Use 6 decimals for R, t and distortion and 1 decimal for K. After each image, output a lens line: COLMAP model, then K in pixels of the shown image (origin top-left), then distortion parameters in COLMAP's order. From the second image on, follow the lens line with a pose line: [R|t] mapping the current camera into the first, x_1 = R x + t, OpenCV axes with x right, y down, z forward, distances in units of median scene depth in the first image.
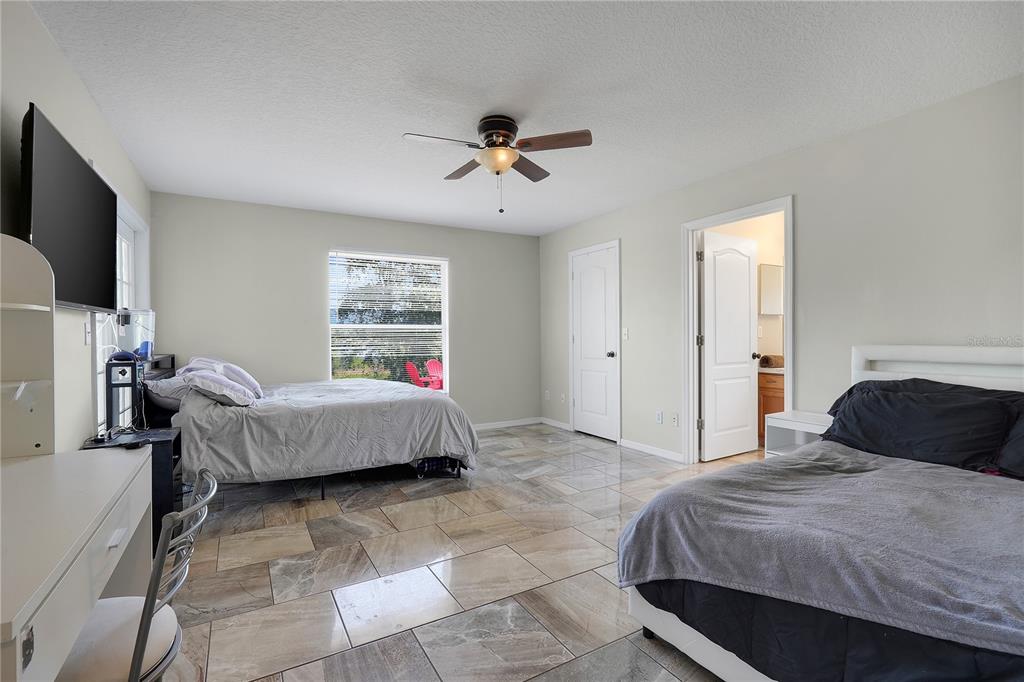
lens RADIAL K [[461.8, 0, 505.3], [0, 461.8, 337.9], [0, 0, 1]] dist [-0.001214, -0.000205]
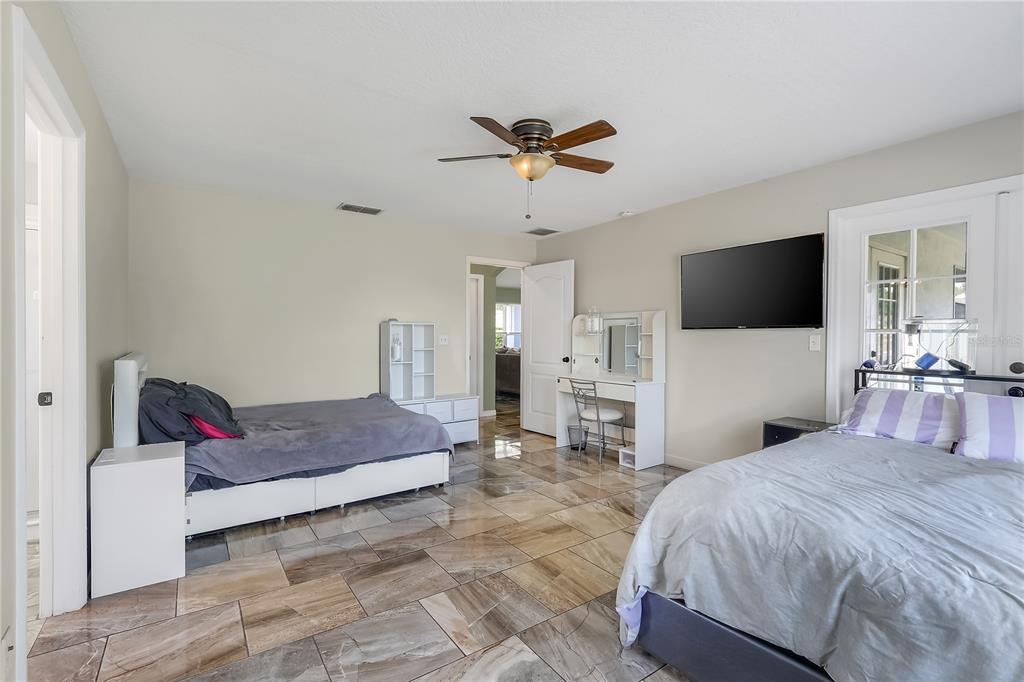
lens RADIAL K [[461.8, 0, 505.3], [0, 461.8, 337.9], [0, 0, 1]] dist [-0.001214, -0.000205]
pose [[-0.996756, 0.002992, -0.080430, 0.116036], [0.001878, 0.999901, 0.013925, -0.038800], [0.080464, 0.013729, -0.996663, 1.952916]]
